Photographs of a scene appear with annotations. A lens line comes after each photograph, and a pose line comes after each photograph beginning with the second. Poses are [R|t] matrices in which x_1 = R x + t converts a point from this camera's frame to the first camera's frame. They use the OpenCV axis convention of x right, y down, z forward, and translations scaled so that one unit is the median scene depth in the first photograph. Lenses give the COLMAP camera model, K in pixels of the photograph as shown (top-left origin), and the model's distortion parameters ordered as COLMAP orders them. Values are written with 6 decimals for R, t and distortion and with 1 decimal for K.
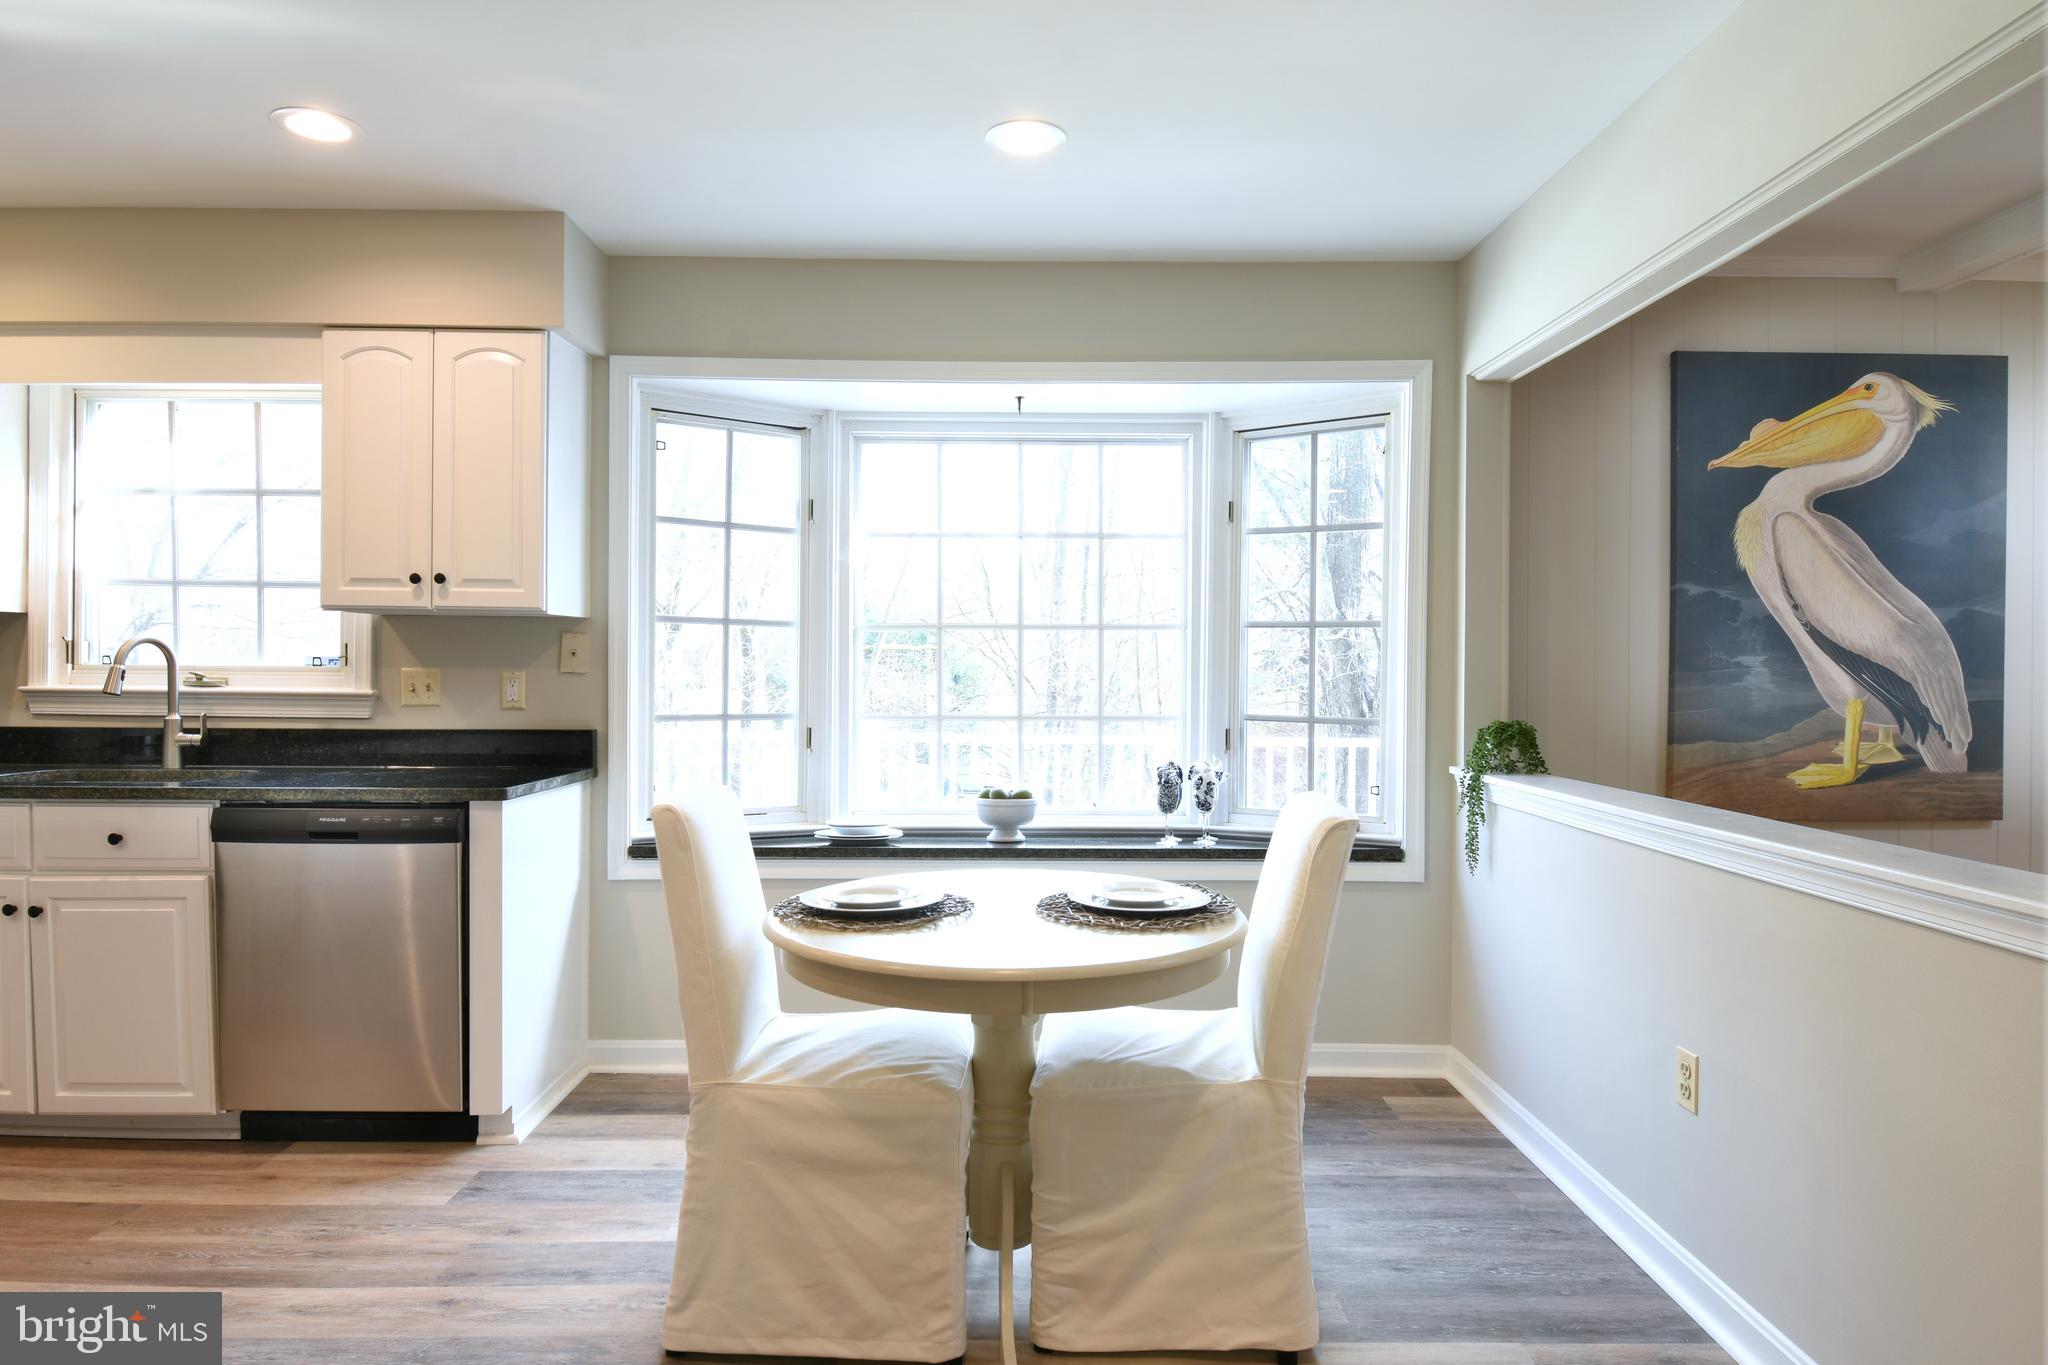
lens RADIAL K [[1205.6, 0, 1034.5], [0, 1205.6, 679.7], [0, 0, 1]] dist [-0.004313, -0.011830]
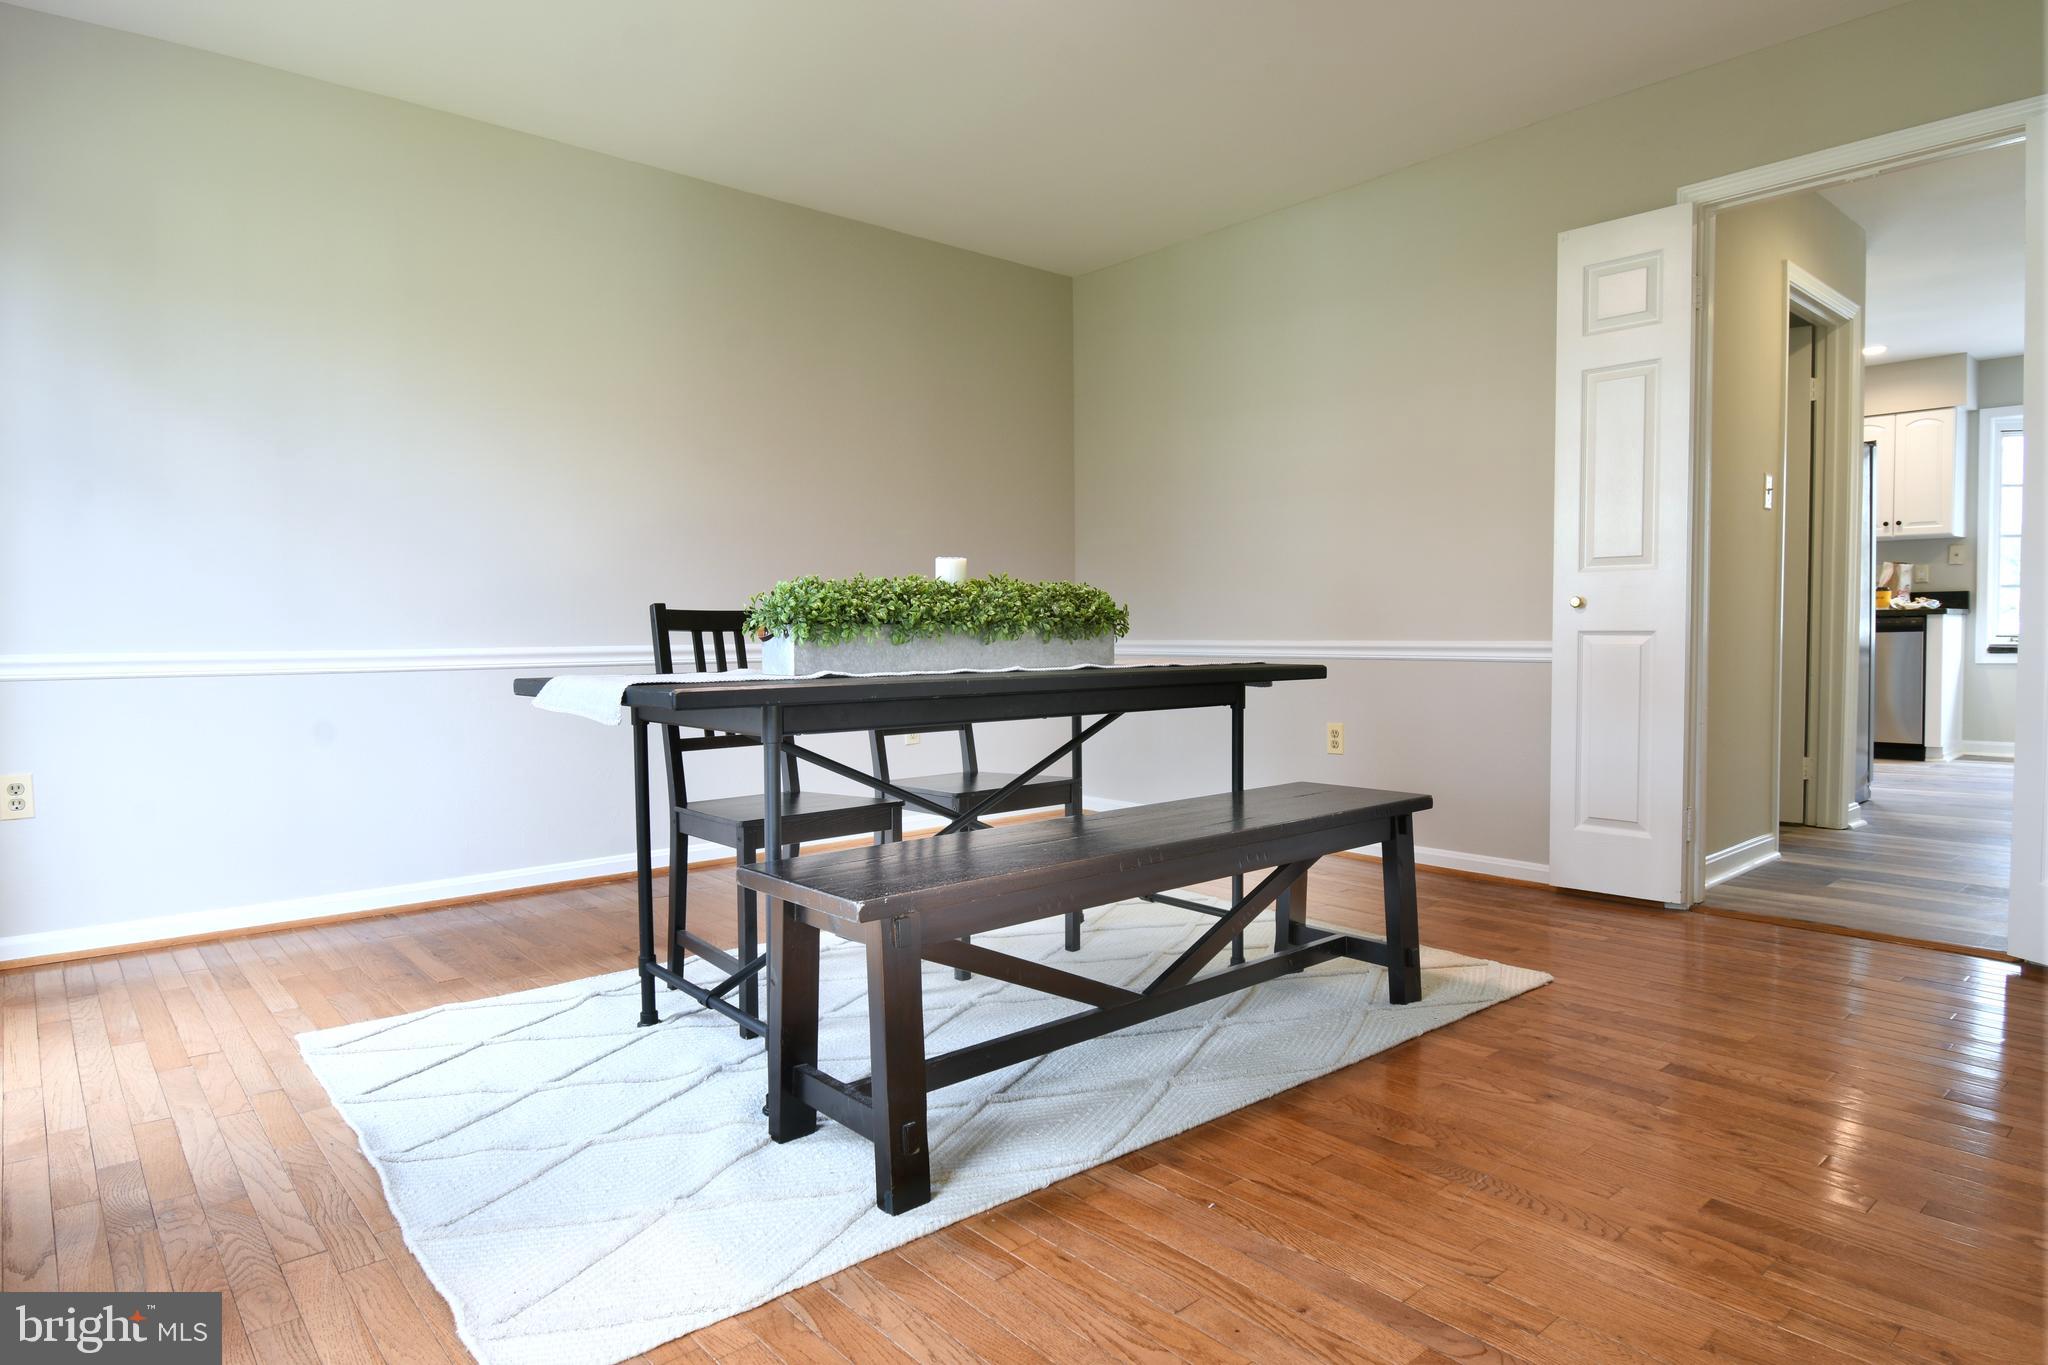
lens RADIAL K [[1166.7, 0, 1030.7], [0, 1166.7, 674.0], [0, 0, 1]] dist [-0.004590, -0.000567]
pose [[0.658988, 0.015753, -0.751988, 0.082444], [0.001484, 0.999751, 0.022243, 0.141030], [0.752152, -0.015774, 0.658801, -1.587981]]
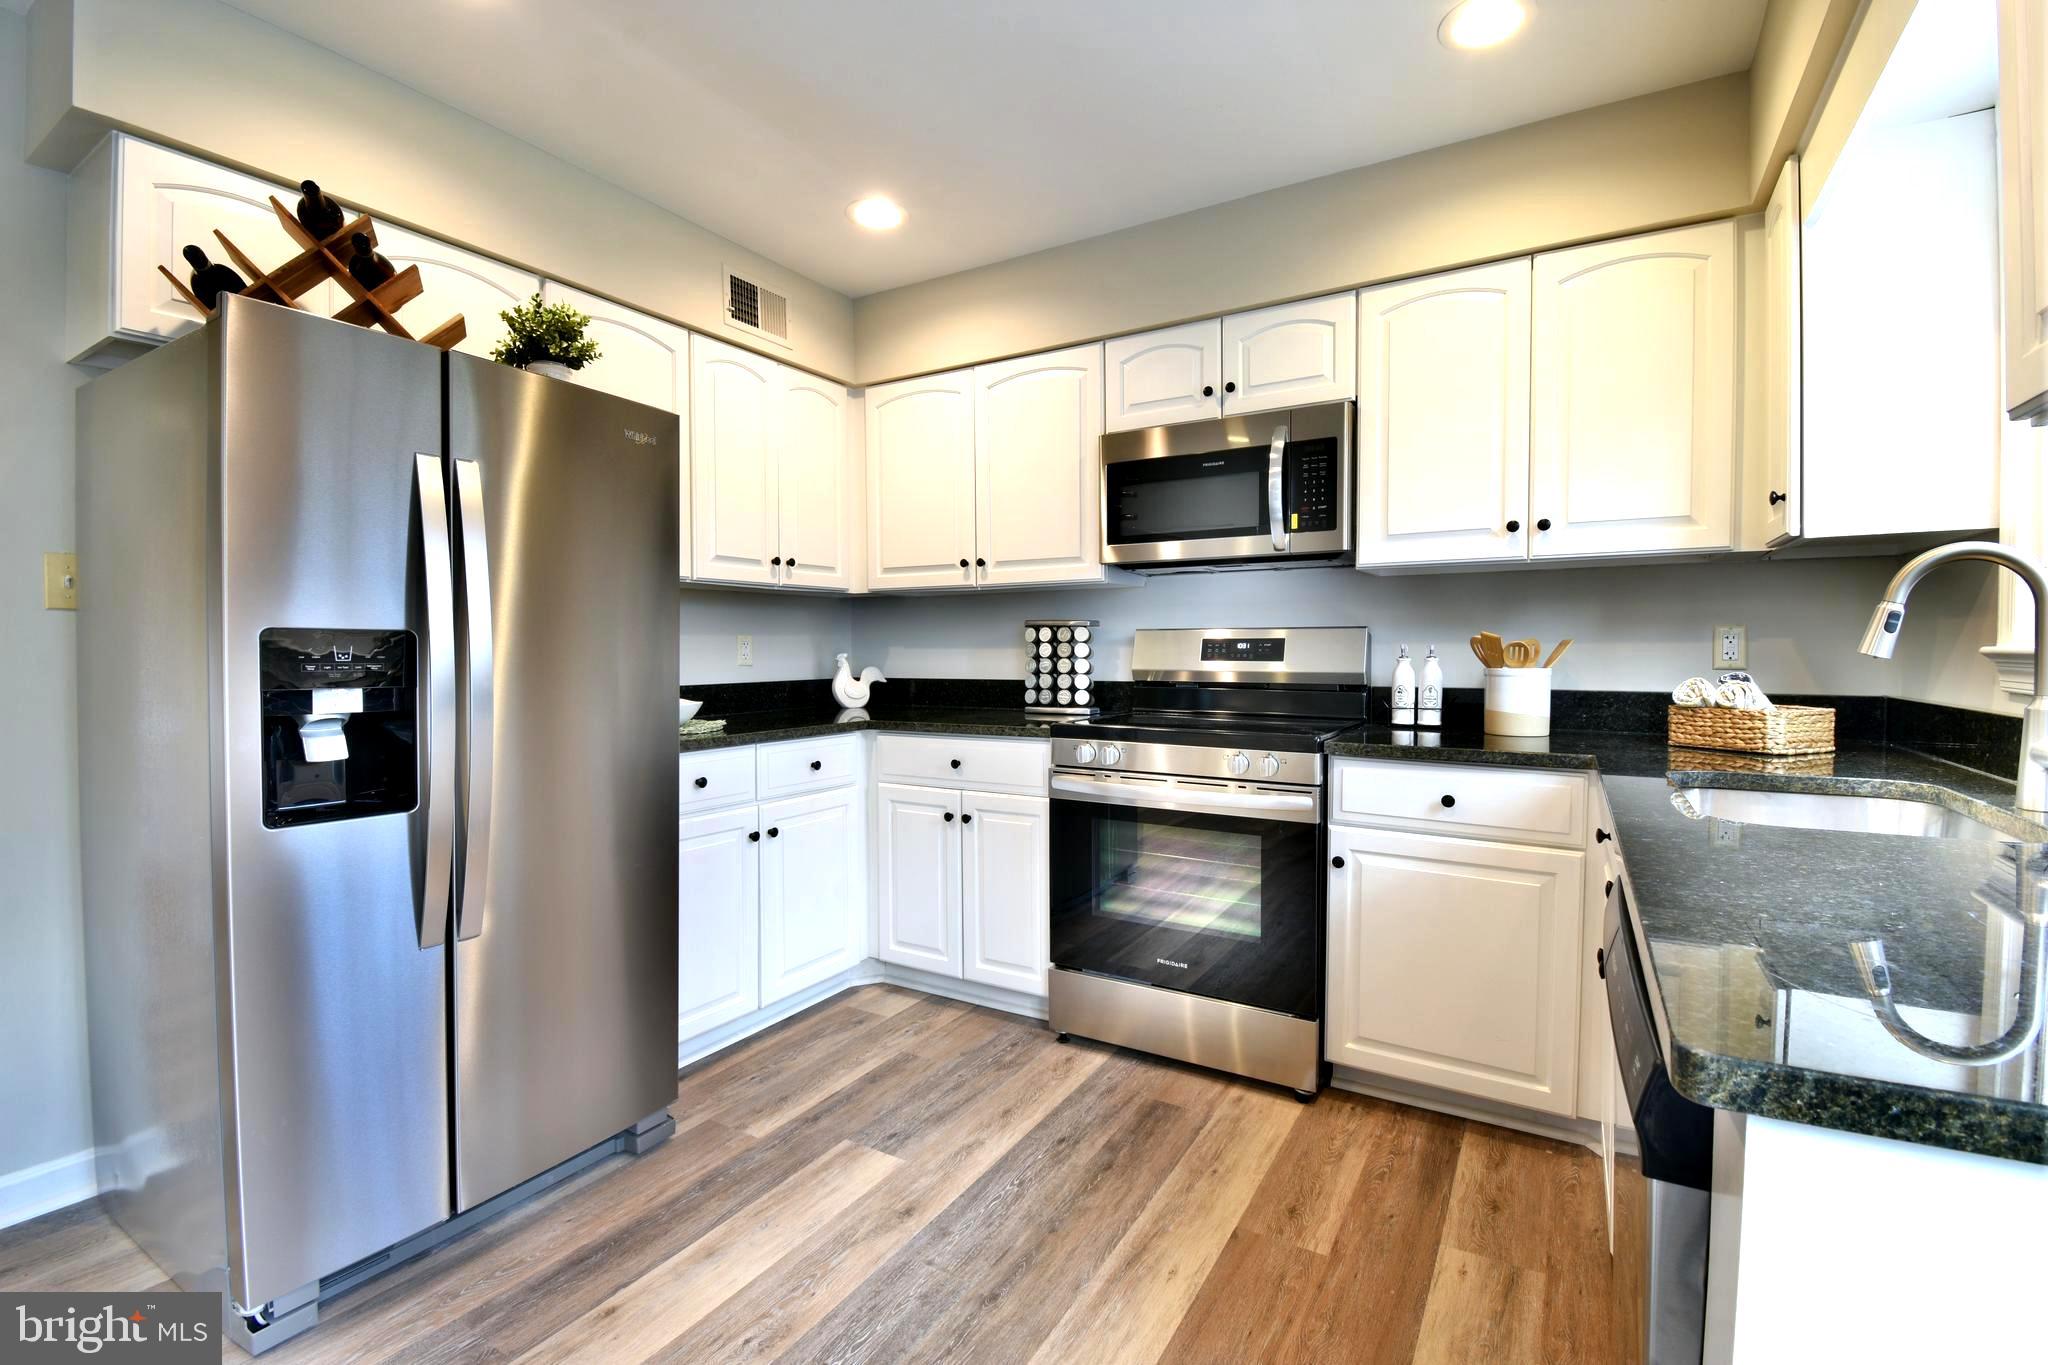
lens RADIAL K [[905.1, 0, 1029.0], [0, 905.1, 678.4], [0, 0, 1]] dist [0.001162, -0.006485]
pose [[-0.515844, 0.022988, -0.856374, -0.191998], [-0.007916, 0.999469, 0.031598, 0.011302], [0.856646, 0.023079, -0.515388, 0.818451]]
